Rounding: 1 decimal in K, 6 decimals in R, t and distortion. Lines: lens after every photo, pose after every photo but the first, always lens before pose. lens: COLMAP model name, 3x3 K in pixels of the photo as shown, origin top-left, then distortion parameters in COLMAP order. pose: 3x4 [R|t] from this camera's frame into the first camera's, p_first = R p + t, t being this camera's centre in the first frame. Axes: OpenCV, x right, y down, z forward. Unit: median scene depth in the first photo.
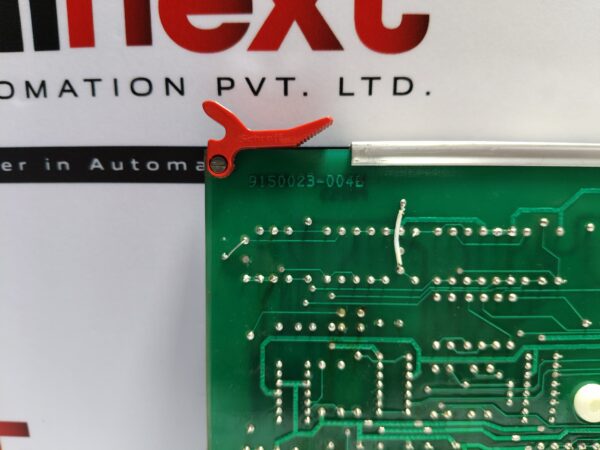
lens RADIAL K [[475.9, 0, 299.1], [0, 475.9, 221.4], [0, 0, 1]] dist [0.068656, -0.245318]
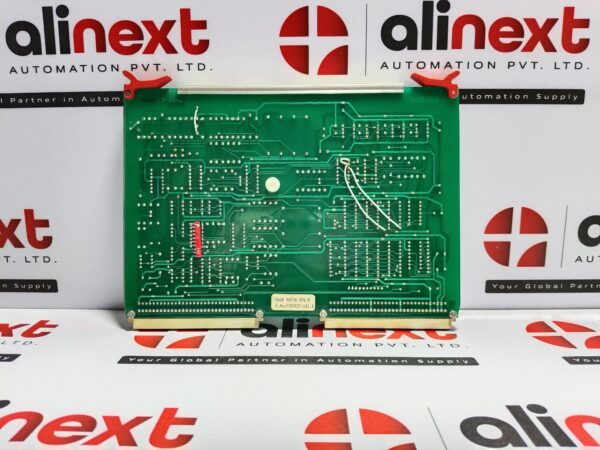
lens RADIAL K [[458.6, 0, 300.0], [0, 458.6, 225.0], [0, 0, 1]] dist [0.066334, -0.181607]
pose [[0.999860, -0.005677, 0.015751, 0.738327], [0.006687, 0.997873, -0.064846, 0.777447], [-0.015350, 0.064942, 0.997771, -1.531717]]
